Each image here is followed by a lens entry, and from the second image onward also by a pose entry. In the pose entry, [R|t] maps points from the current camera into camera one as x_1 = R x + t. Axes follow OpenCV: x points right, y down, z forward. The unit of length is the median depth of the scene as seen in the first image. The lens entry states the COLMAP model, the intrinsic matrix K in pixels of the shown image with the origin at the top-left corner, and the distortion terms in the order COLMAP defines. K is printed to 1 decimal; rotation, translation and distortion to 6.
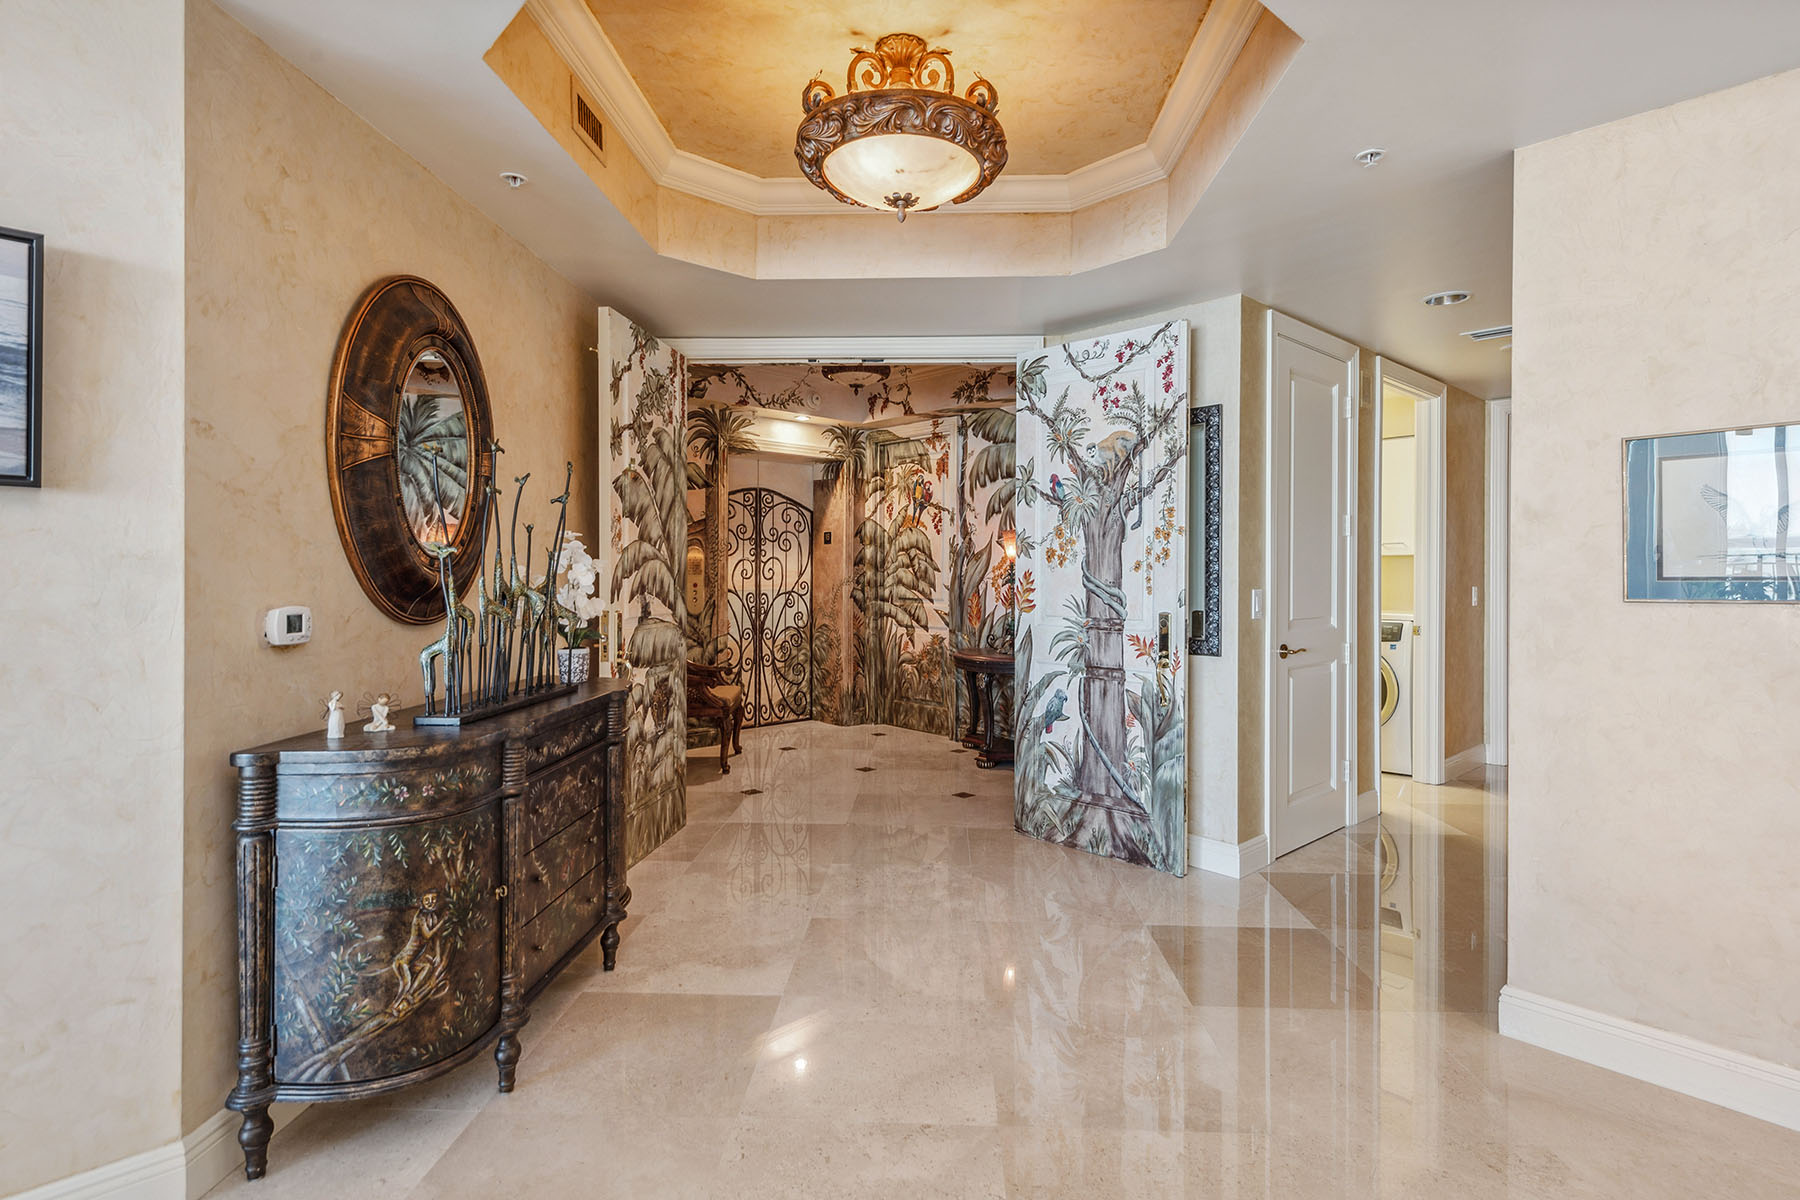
lens RADIAL K [[894.9, 0, 913.9], [0, 894.9, 570.0], [0, 0, 1]] dist [0.006528, -0.002705]
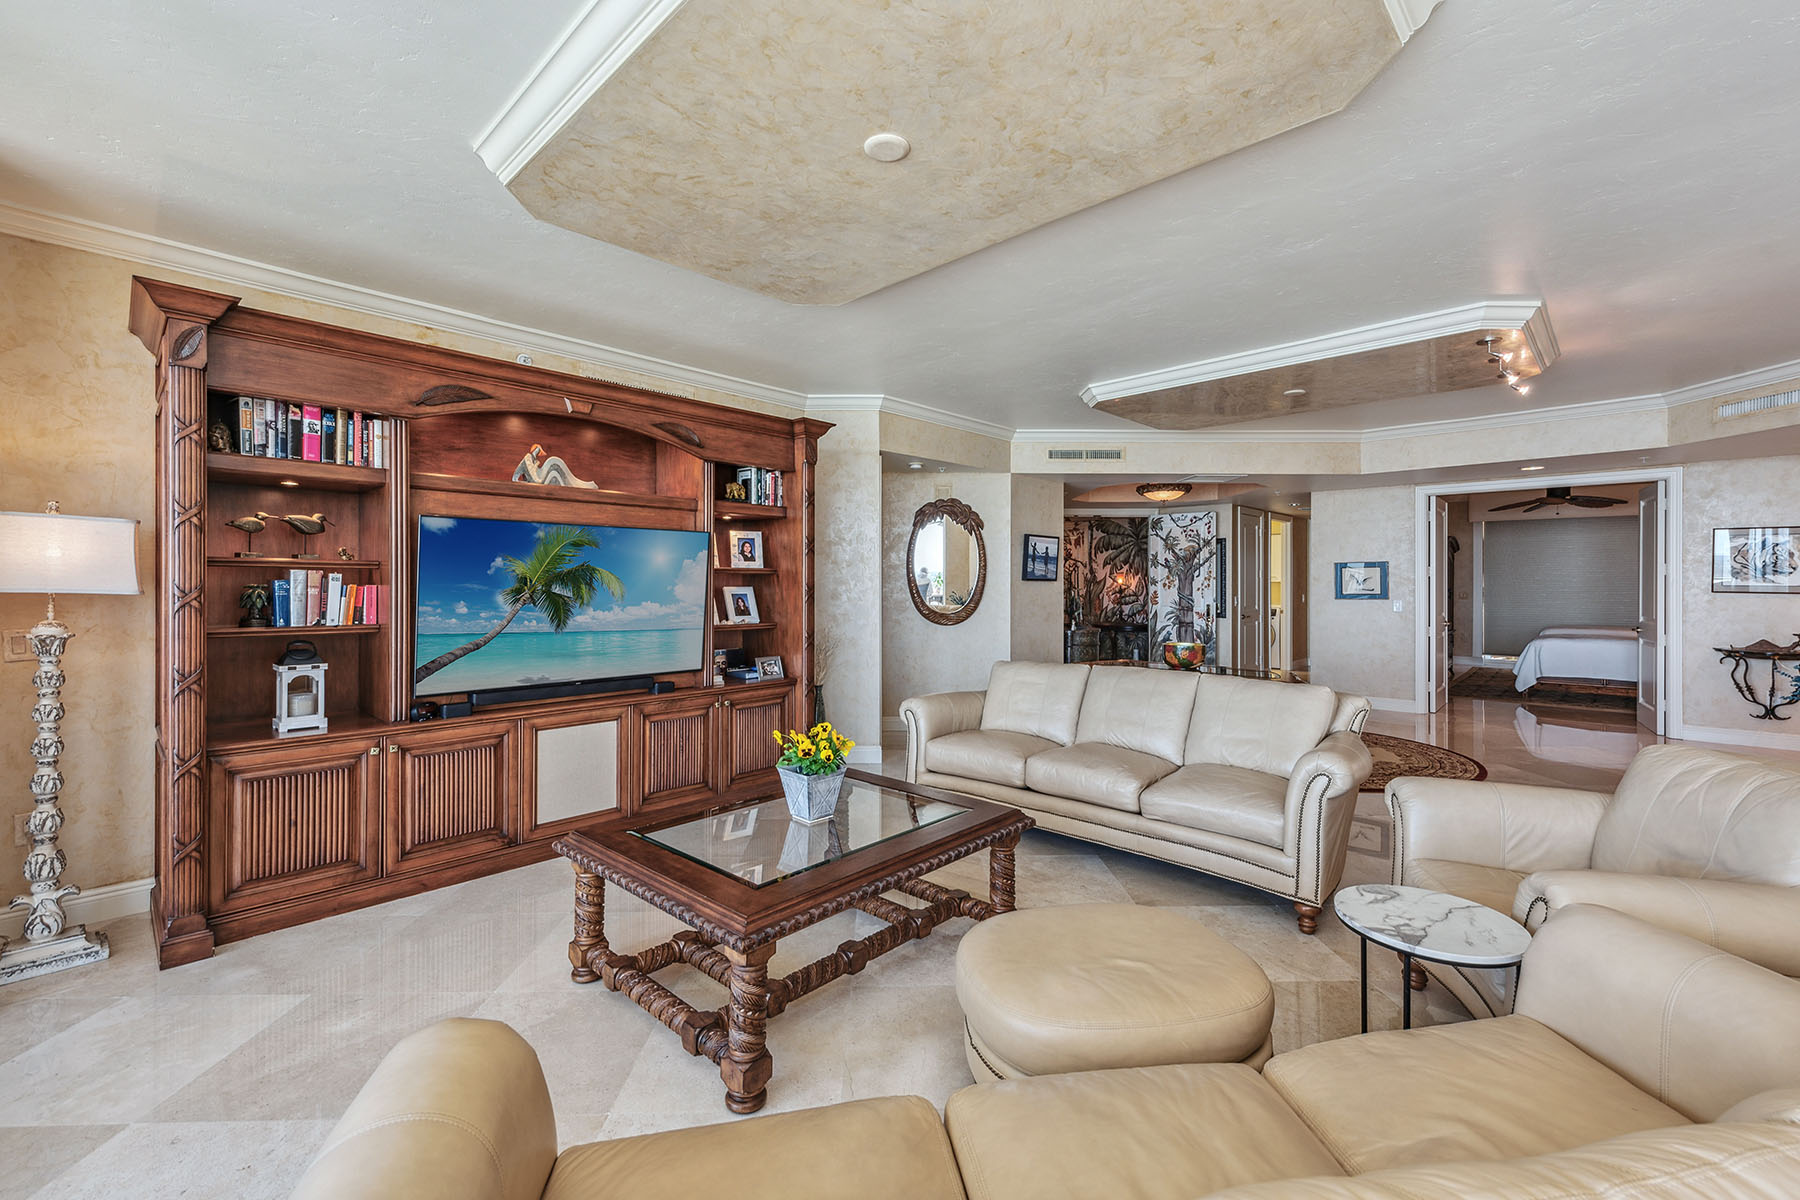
lens RADIAL K [[734.2, 0, 913.0], [0, 734.2, 585.4], [0, 0, 1]] dist [0.003620, -0.002166]
pose [[0.997775, -0.004895, 0.066497, -0.840861], [0.004307, 0.999950, 0.008984, -0.042132], [-0.066538, -0.008677, 0.997746, -1.364804]]
